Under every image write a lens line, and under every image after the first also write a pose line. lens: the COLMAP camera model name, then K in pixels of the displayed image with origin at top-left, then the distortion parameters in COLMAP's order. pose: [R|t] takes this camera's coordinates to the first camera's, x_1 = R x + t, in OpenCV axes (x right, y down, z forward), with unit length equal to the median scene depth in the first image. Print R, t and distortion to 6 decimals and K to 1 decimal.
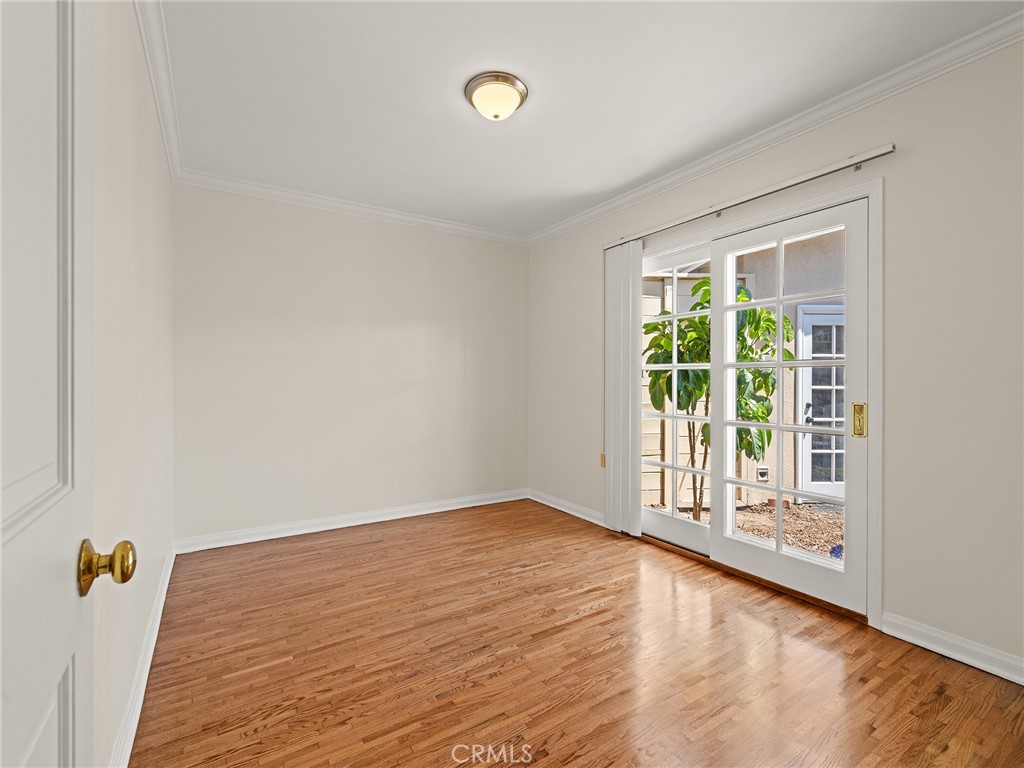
lens RADIAL K [[467.2, 0, 510.3], [0, 467.2, 384.6], [0, 0, 1]] dist [0.001083, 0.000650]
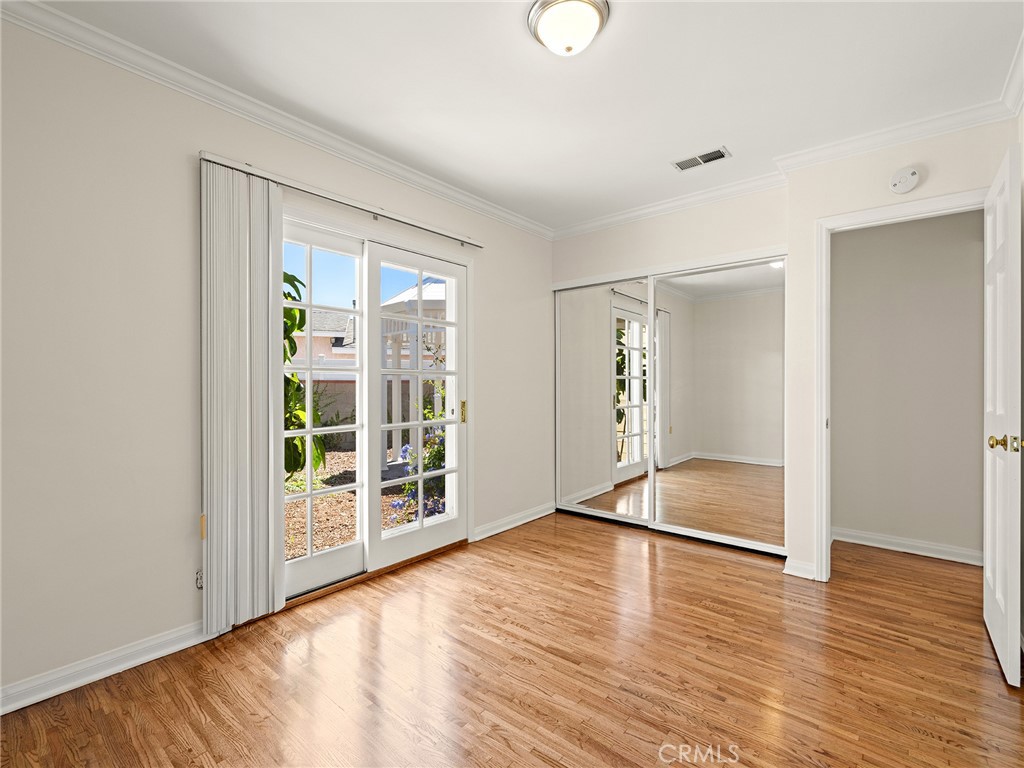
lens RADIAL K [[467.2, 0, 508.8], [0, 467.2, 384.7], [0, 0, 1]] dist [0.001083, 0.000650]
pose [[-0.307840, -0.000353, 0.951438, -0.653551], [0.005843, 0.999980, 0.002262, -0.012103], [-0.951420, 0.006256, -0.307832, 1.172630]]
